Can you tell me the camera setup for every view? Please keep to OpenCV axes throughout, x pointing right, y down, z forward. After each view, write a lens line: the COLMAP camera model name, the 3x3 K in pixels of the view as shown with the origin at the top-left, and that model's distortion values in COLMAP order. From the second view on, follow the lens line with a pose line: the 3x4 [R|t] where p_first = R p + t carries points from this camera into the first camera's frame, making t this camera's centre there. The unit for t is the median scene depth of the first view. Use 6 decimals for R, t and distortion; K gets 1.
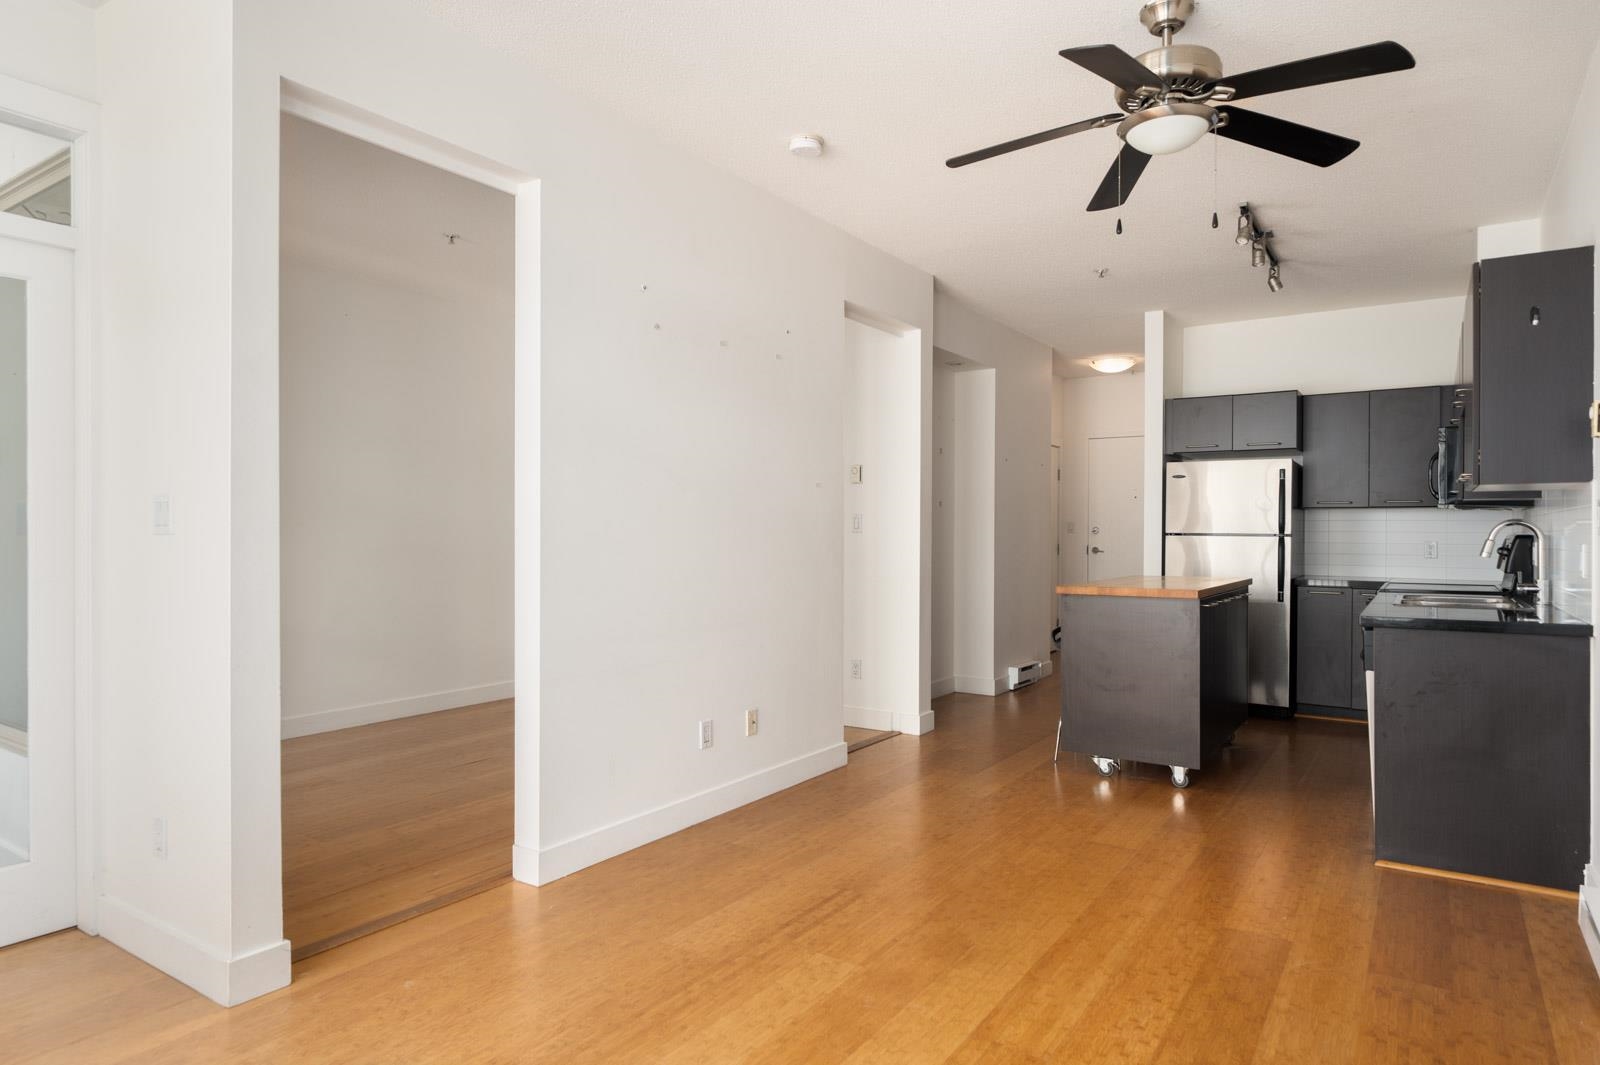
lens RADIAL K [[935.4, 0, 800.0], [0, 935.4, 532.5], [0, 0, 1]] dist [0.003045, -0.001384]
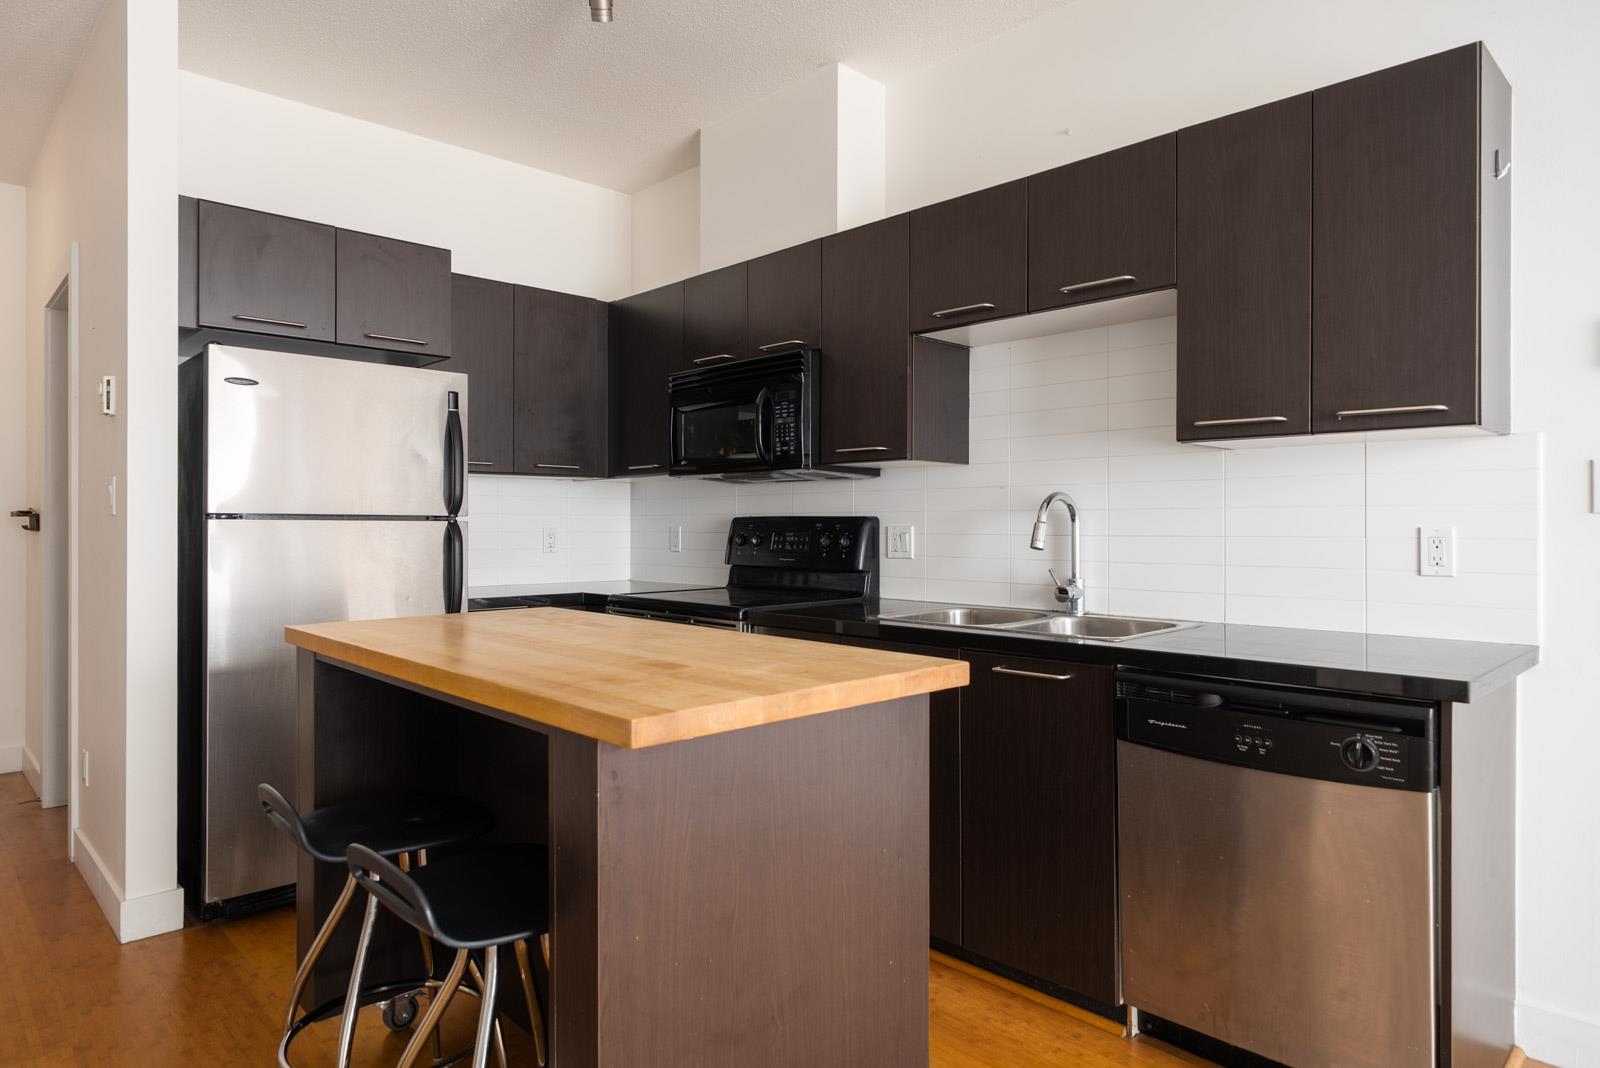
lens RADIAL K [[929.2, 0, 794.2], [0, 929.2, 535.6], [0, 0, 1]] dist [0.002414, 0.001291]
pose [[0.223246, -0.017914, 0.974598, 0.066840], [0.003128, 0.999839, 0.017661, 0.006325], [-0.974757, -0.000894, 0.223266, 0.999547]]
